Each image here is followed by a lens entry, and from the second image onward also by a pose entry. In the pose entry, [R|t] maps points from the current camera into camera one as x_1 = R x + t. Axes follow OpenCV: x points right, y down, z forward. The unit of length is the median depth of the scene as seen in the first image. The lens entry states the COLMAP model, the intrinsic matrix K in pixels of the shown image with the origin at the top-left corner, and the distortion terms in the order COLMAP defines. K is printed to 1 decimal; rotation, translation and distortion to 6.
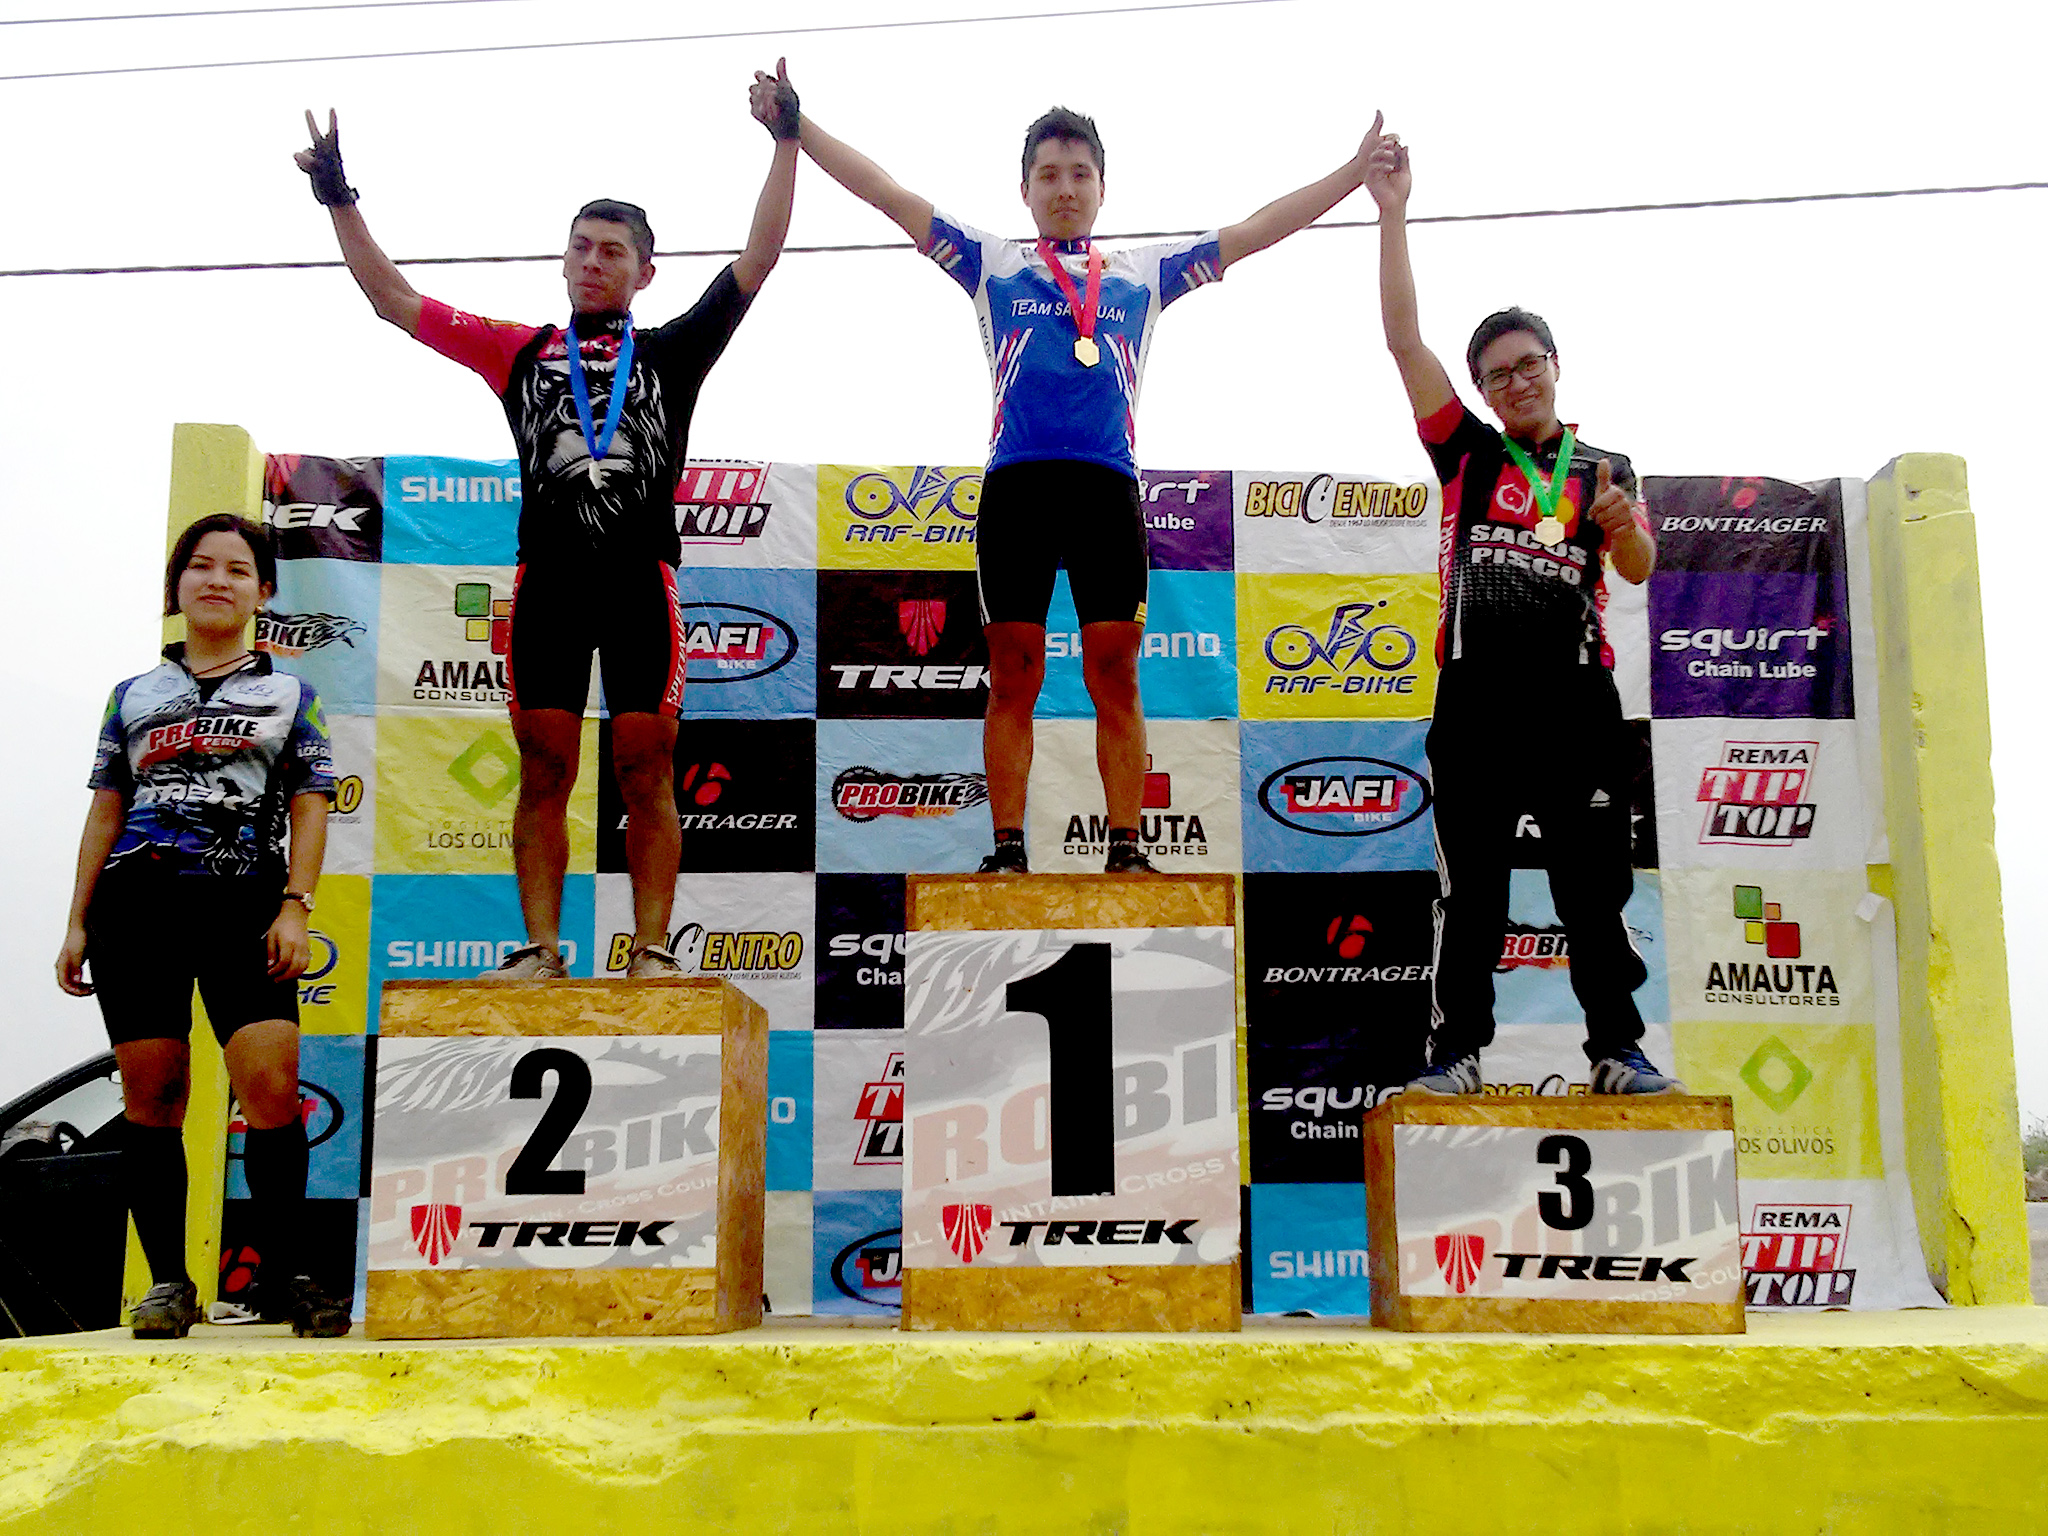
lens RADIAL K [[2112.2, 0, 1060.6], [0, 2112.2, 751.3], [0, 0, 1]] dist [0.105188, -0.197156]
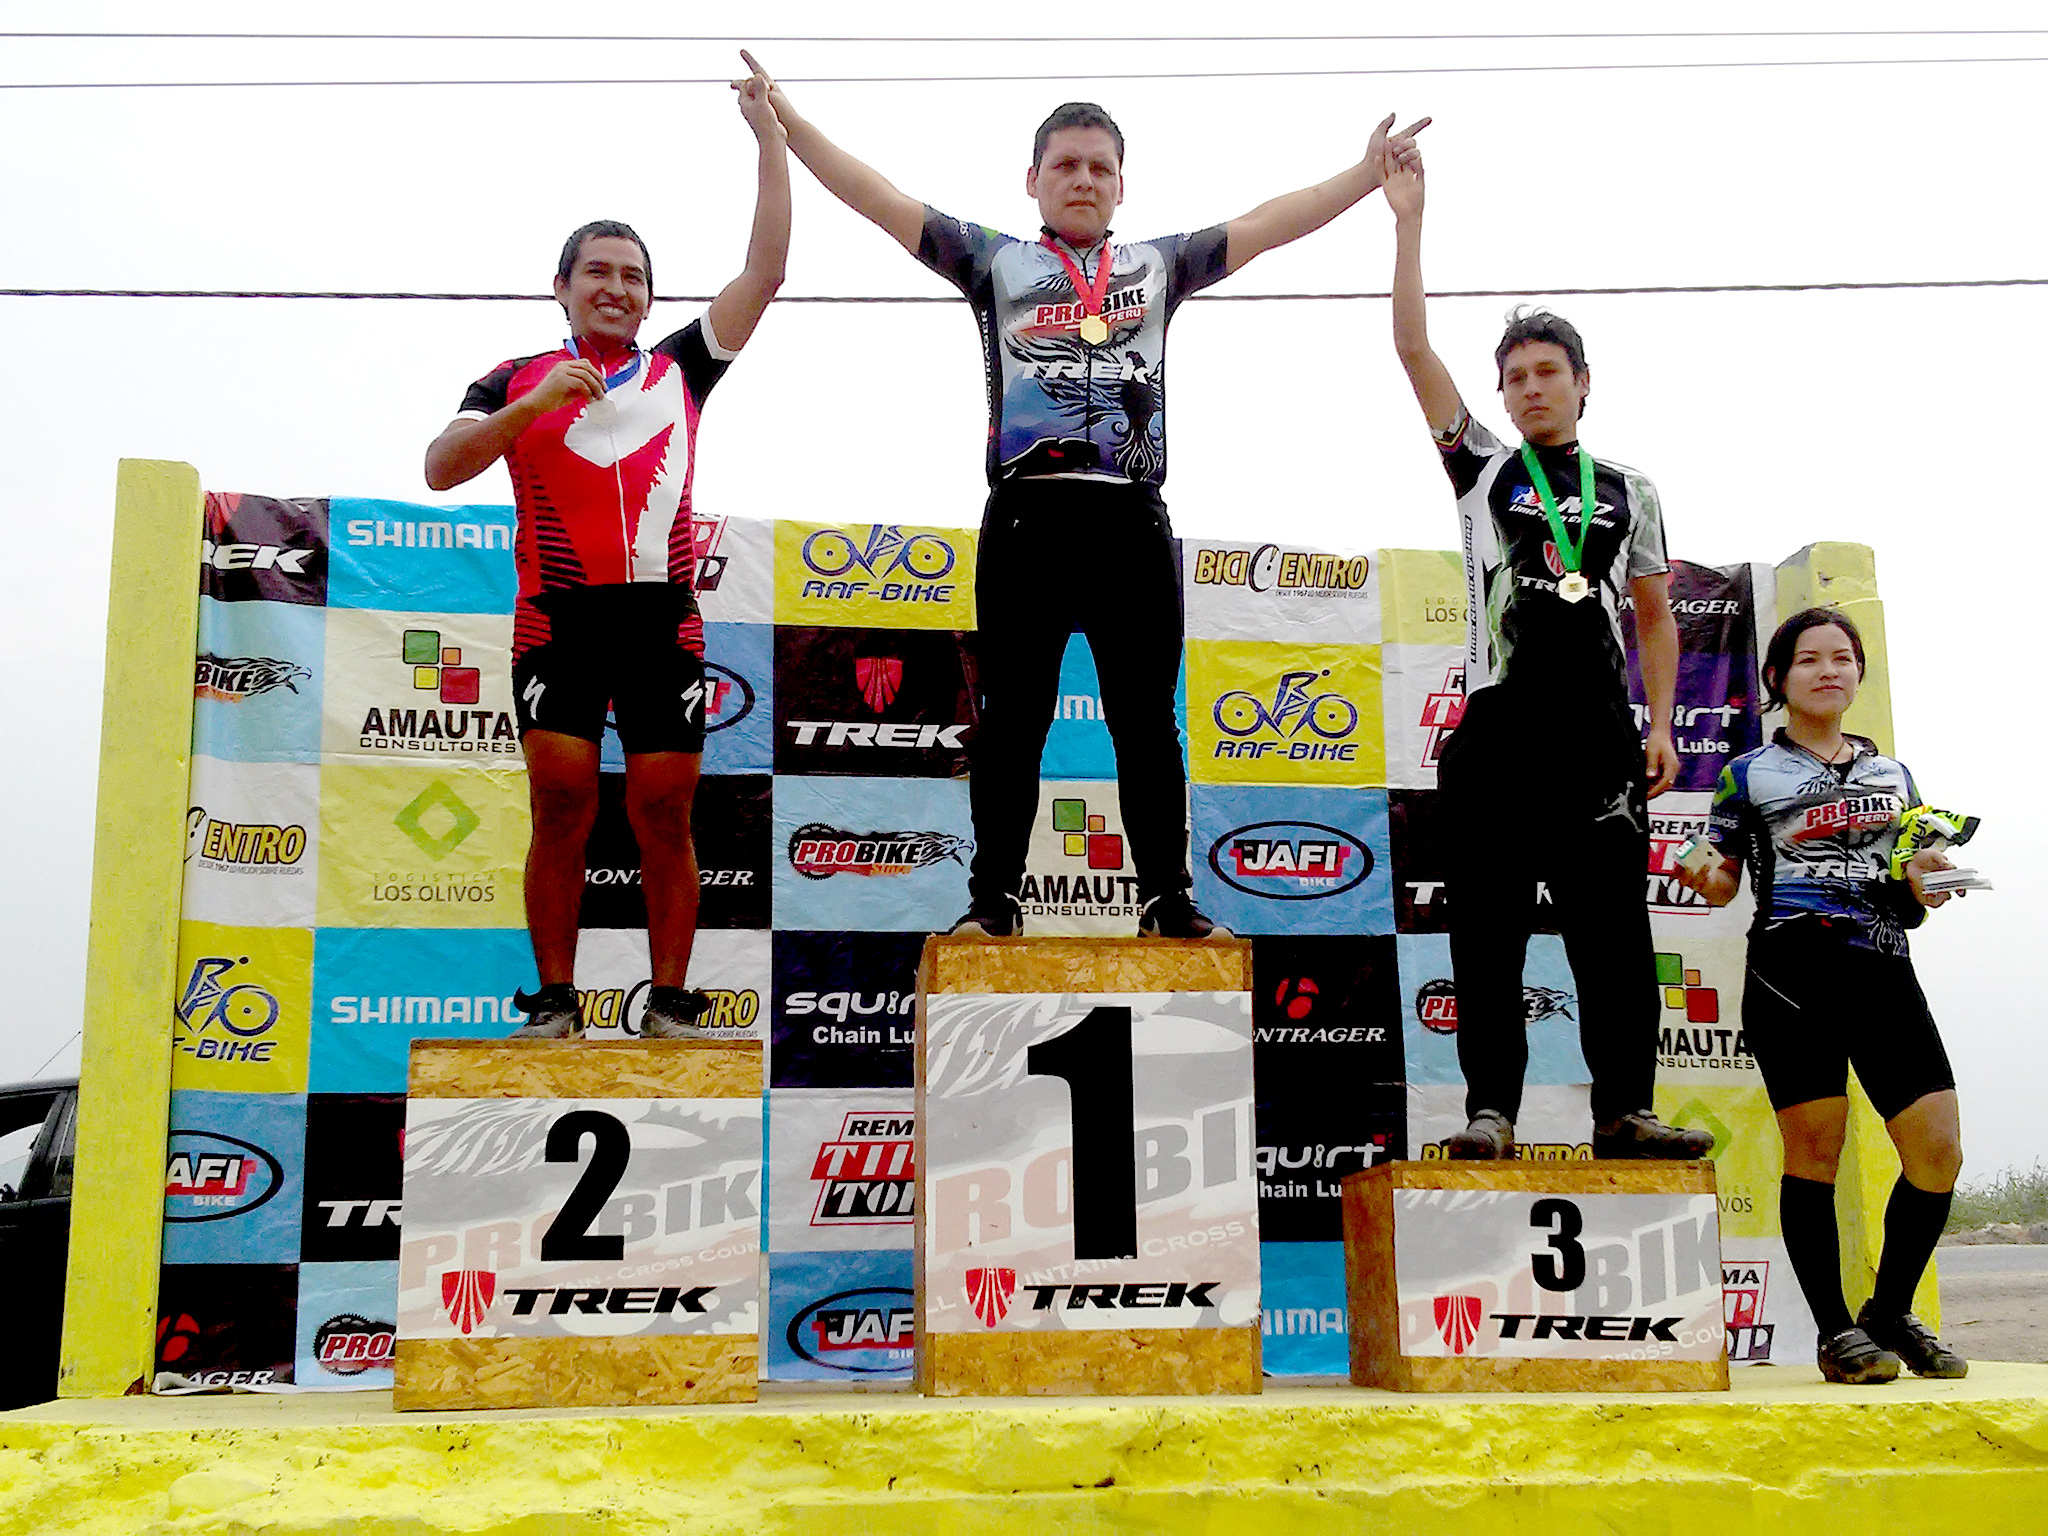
lens RADIAL K [[2111.1, 0, 1024.0], [0, 2111.1, 768.0], [0, 0, 1]] dist [0.105621, -0.203758]
pose [[0.994581, 0.019443, 0.102134, -0.130470], [-0.017805, 0.999698, -0.016931, -0.005082], [-0.102432, 0.015021, 0.994627, 0.001239]]
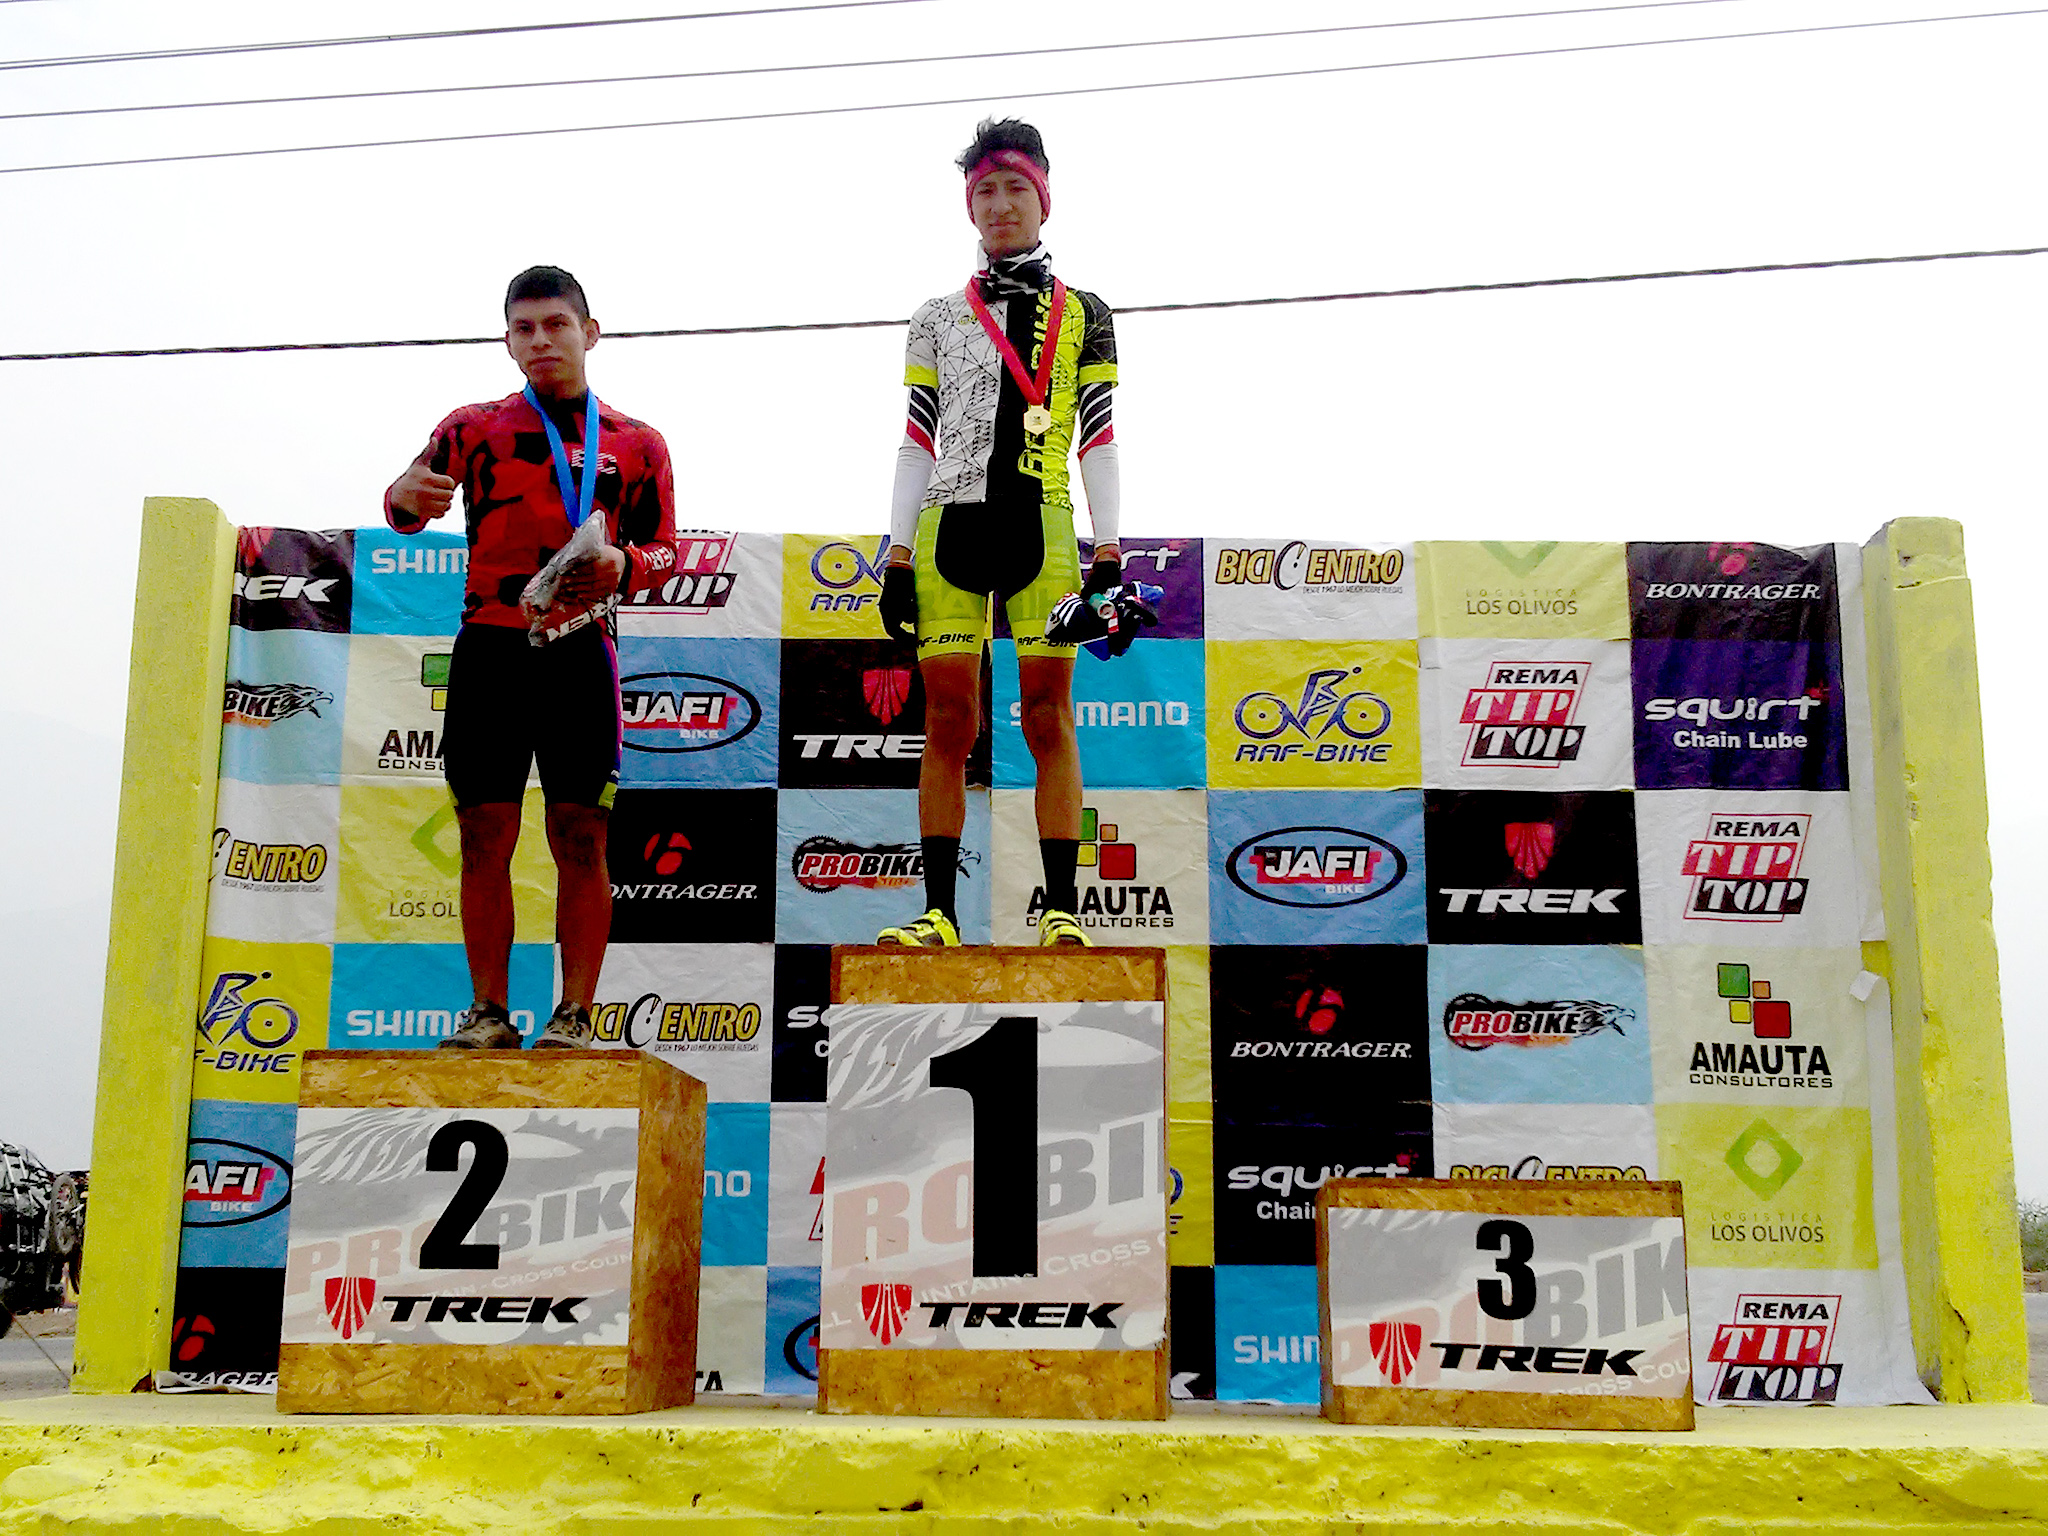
lens RADIAL K [[2111.1, 0, 1024.0], [0, 2111.1, 768.0], [0, 0, 1]] dist [0.105621, -0.203758]
pose [[0.998635, 0.001297, -0.052218, 0.067665], [-0.002640, 0.999667, -0.025654, 0.000524], [0.052167, 0.025757, 0.998306, 0.019217]]
